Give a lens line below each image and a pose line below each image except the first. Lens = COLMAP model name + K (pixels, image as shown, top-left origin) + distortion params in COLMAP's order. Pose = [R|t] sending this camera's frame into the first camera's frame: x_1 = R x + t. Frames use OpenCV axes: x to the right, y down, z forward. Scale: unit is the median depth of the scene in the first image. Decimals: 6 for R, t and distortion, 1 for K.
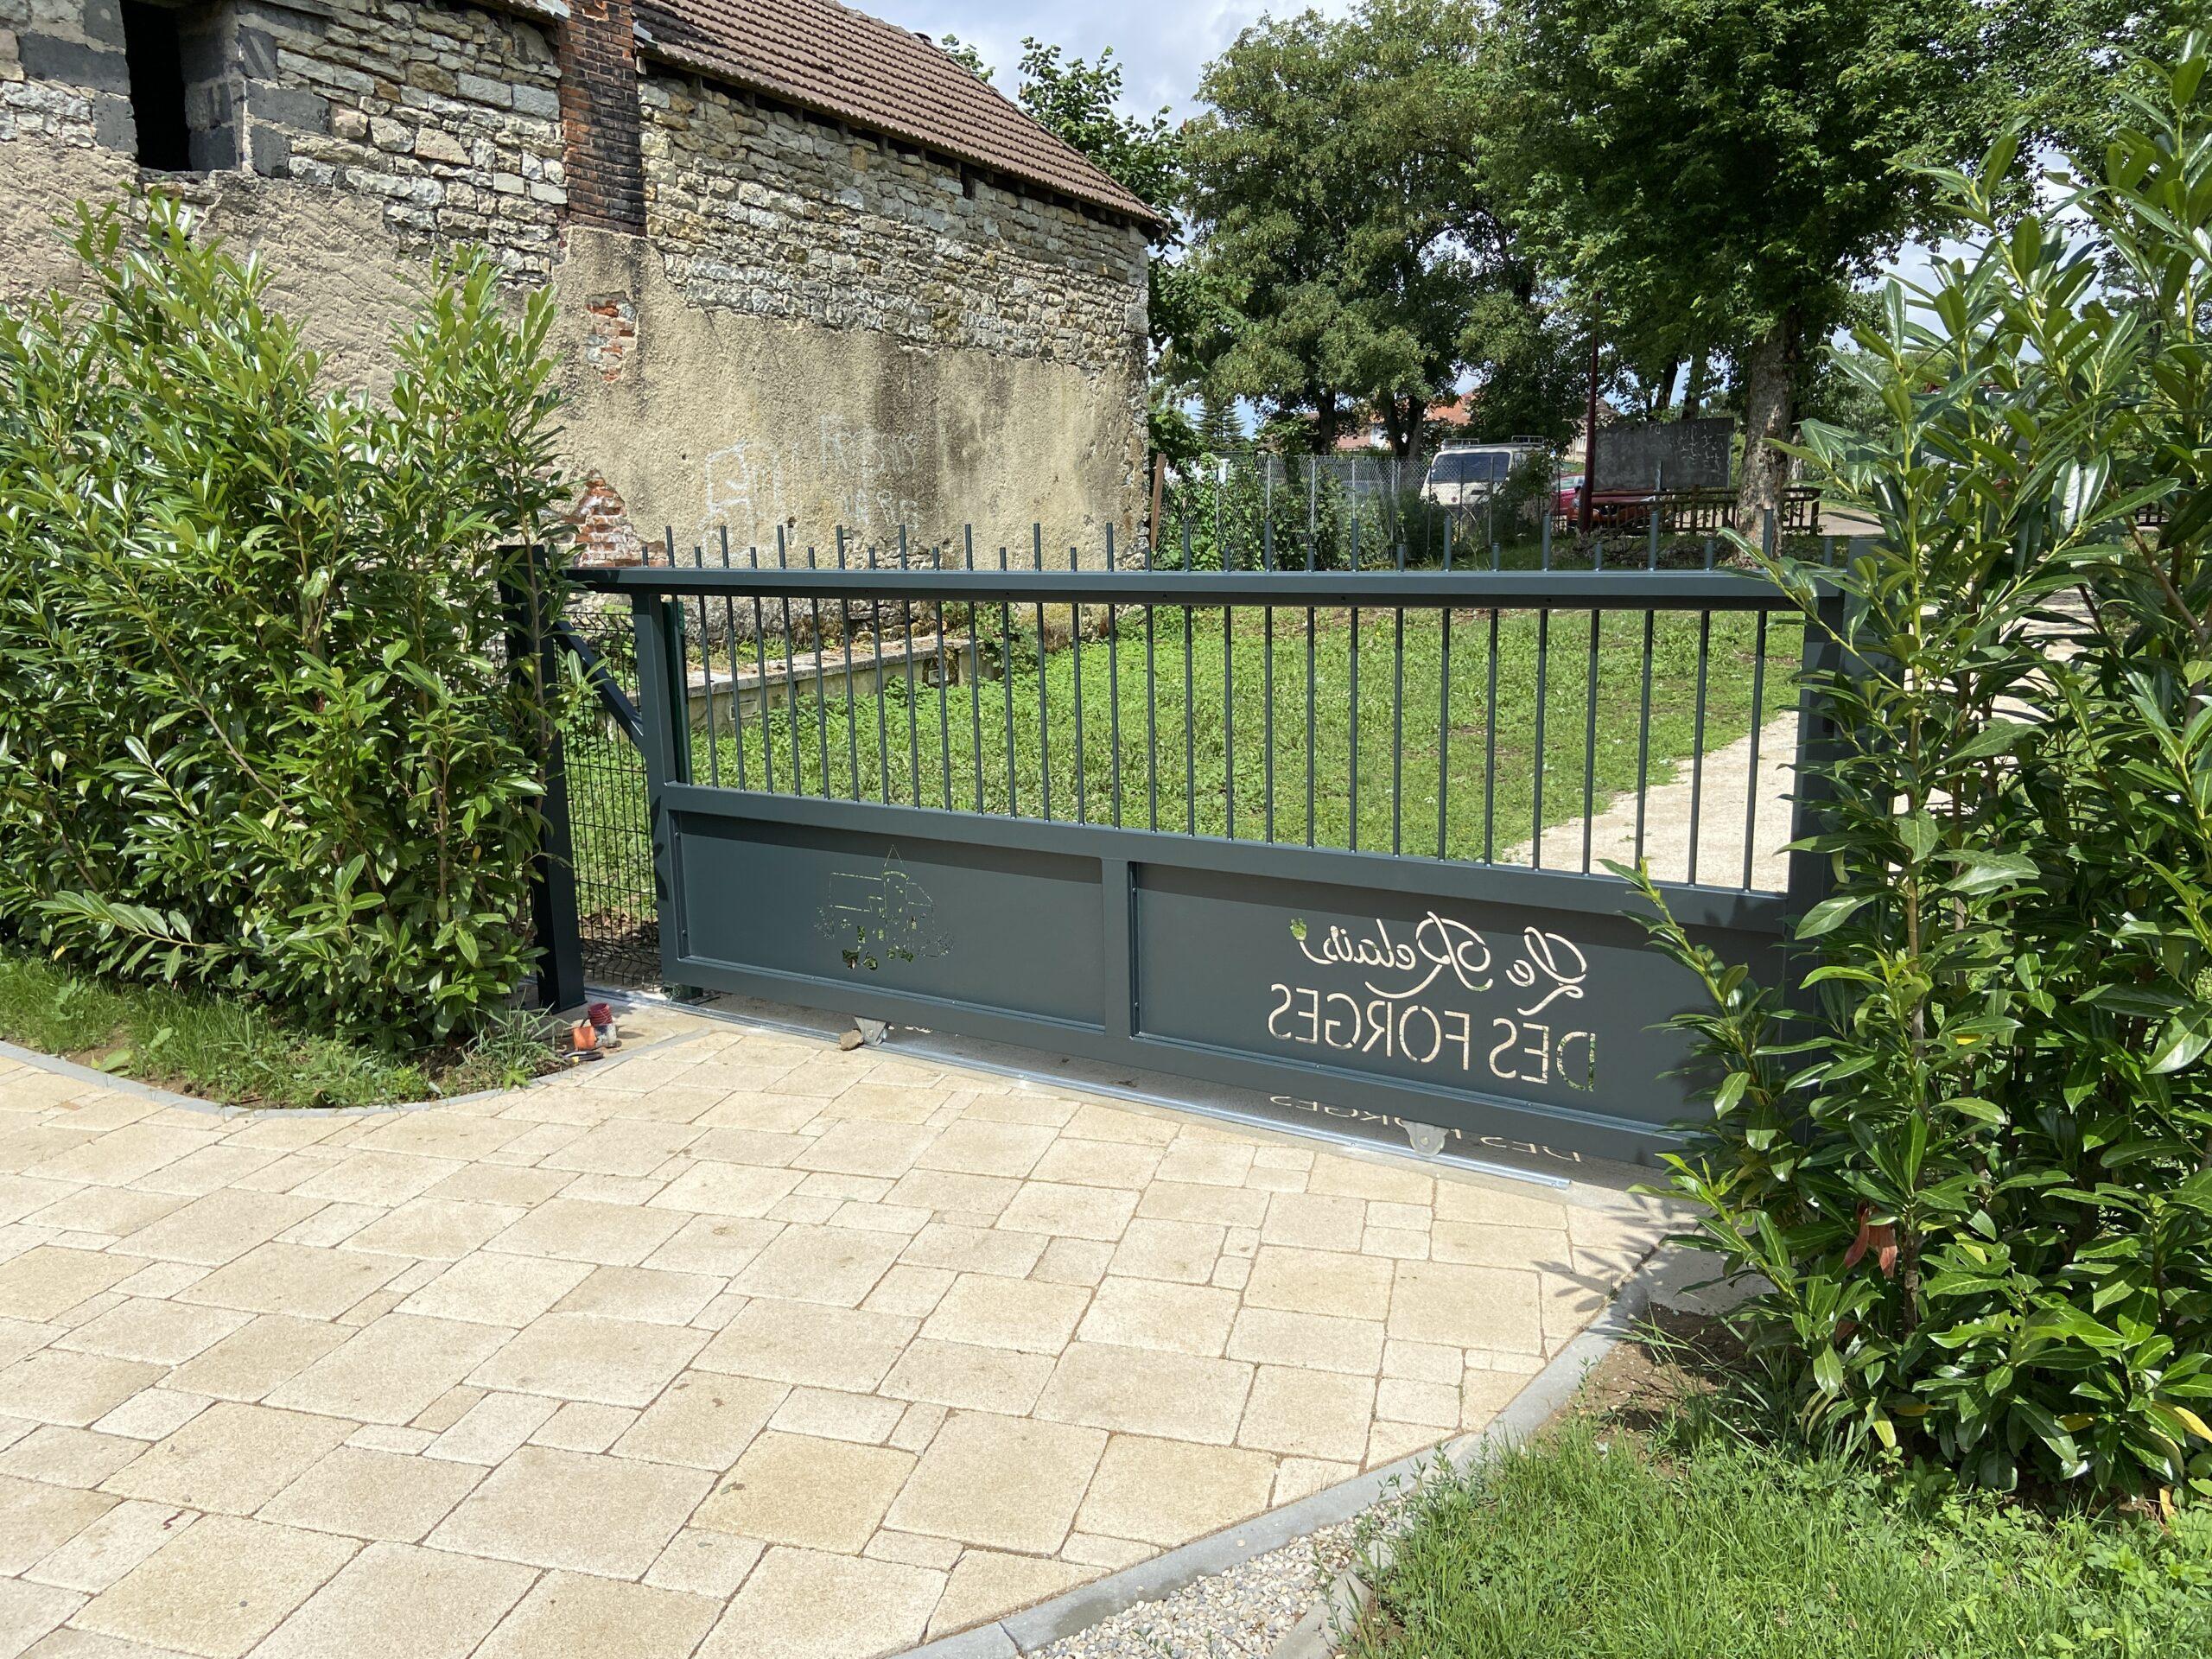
lens RADIAL K [[1669.4, 0, 1114.5], [0, 1669.4, 837.9], [0, 0, 1]] dist [0.128473, -0.170489]
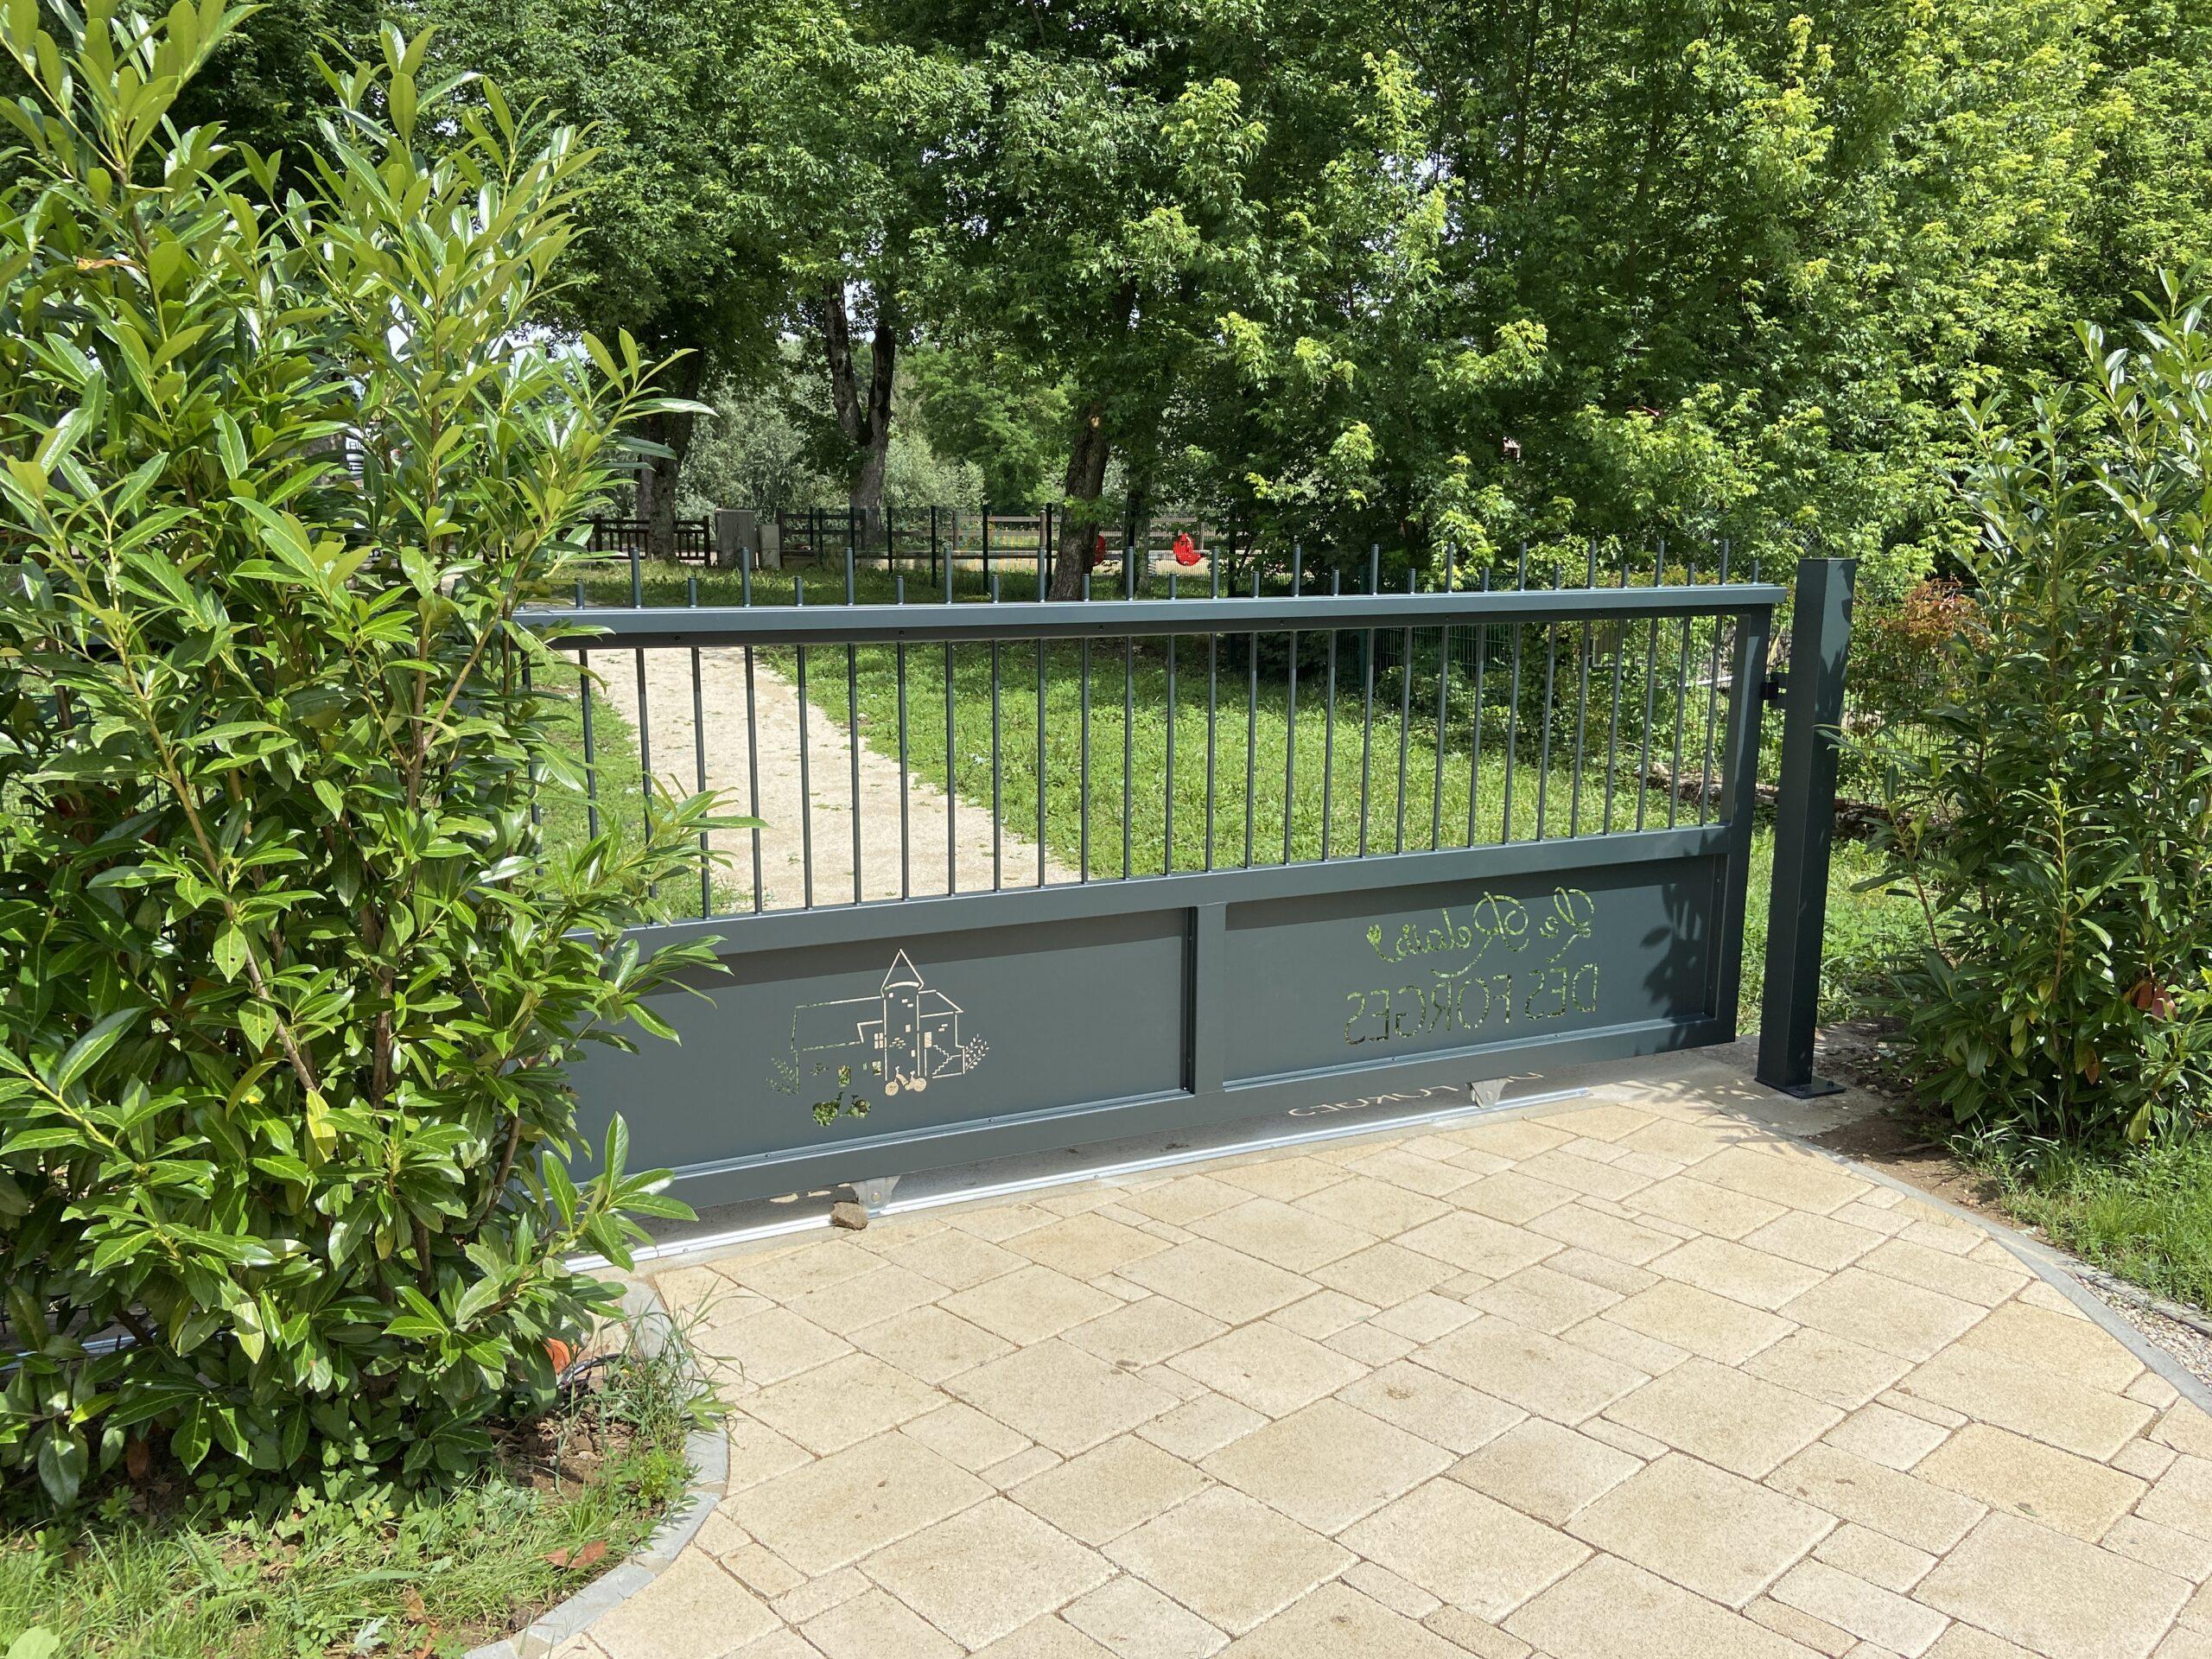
lens RADIAL K [[1669.4, 0, 1114.5], [0, 1669.4, 837.9], [0, 0, 1]] dist [0.128473, -0.170489]
pose [[0.557116, -0.135970, 0.819227, -0.869293], [0.160241, 0.985566, 0.054606, -0.092846], [-0.814828, 0.100852, 0.570863, 0.563282]]
